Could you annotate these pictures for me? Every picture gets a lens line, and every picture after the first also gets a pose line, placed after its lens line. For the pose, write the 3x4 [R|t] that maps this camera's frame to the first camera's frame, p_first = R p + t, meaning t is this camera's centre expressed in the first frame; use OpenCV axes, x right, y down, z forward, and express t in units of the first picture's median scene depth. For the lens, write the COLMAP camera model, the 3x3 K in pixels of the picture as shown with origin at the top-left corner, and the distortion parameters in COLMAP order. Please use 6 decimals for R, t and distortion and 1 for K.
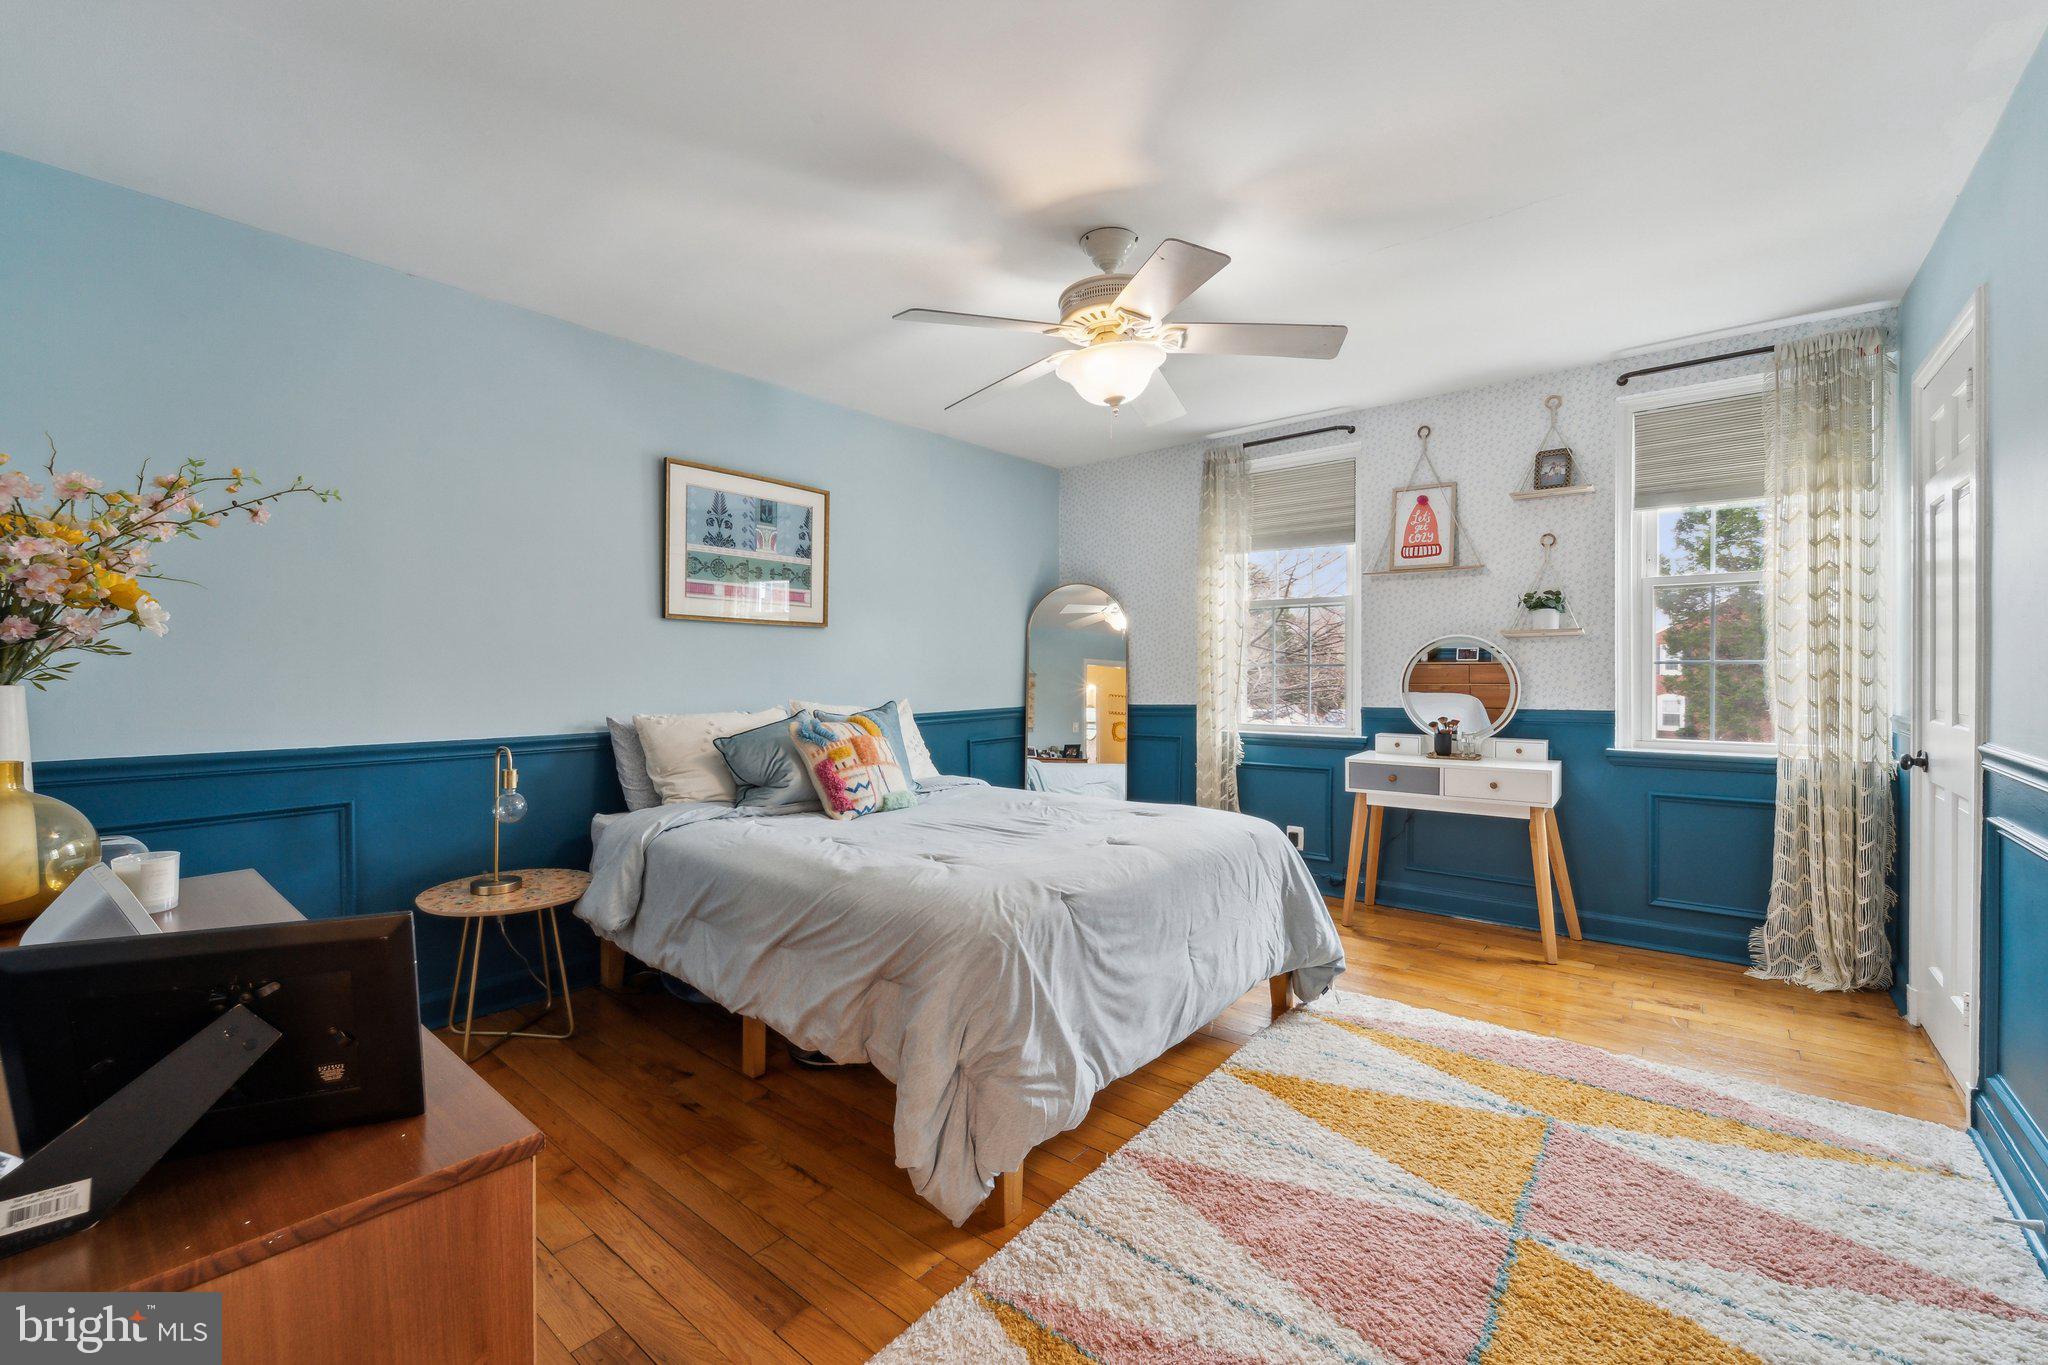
lens RADIAL K [[852.0, 0, 1021.6], [0, 852.0, 674.0], [0, 0, 1]] dist [0.001750, -0.001992]
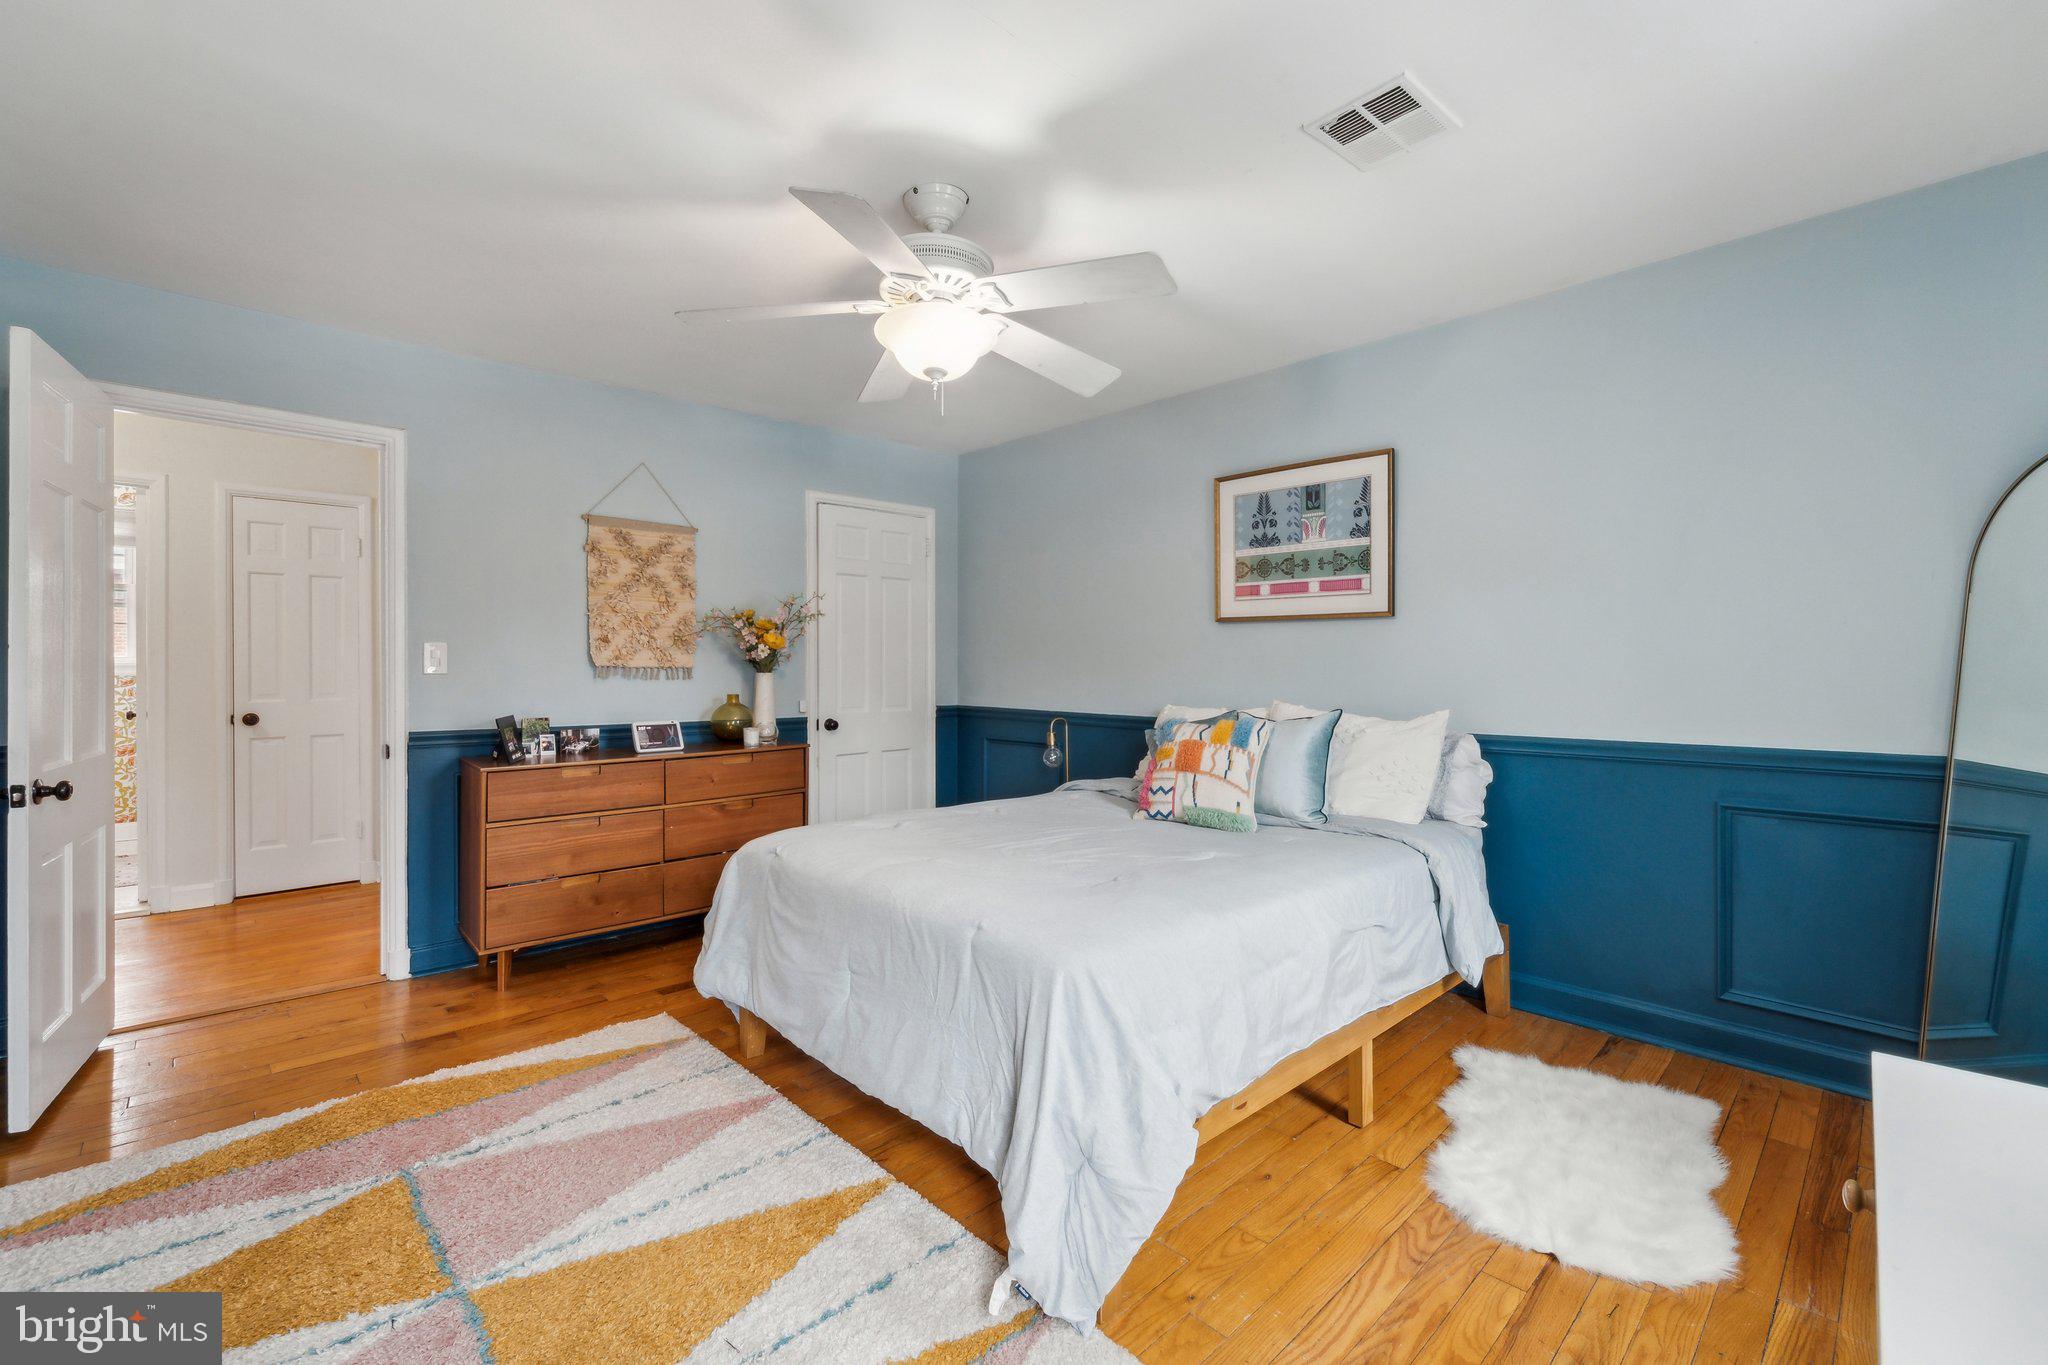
lens RADIAL K [[852.0, 0, 1021.4], [0, 852.0, 667.9], [0, 0, 1]] dist [0.001750, -0.001992]
pose [[-0.119792, 0.005966, -0.992781, 0.675482], [-0.005870, 0.999960, 0.006718, -0.010484], [0.992782, 0.006633, -0.119753, 0.819811]]
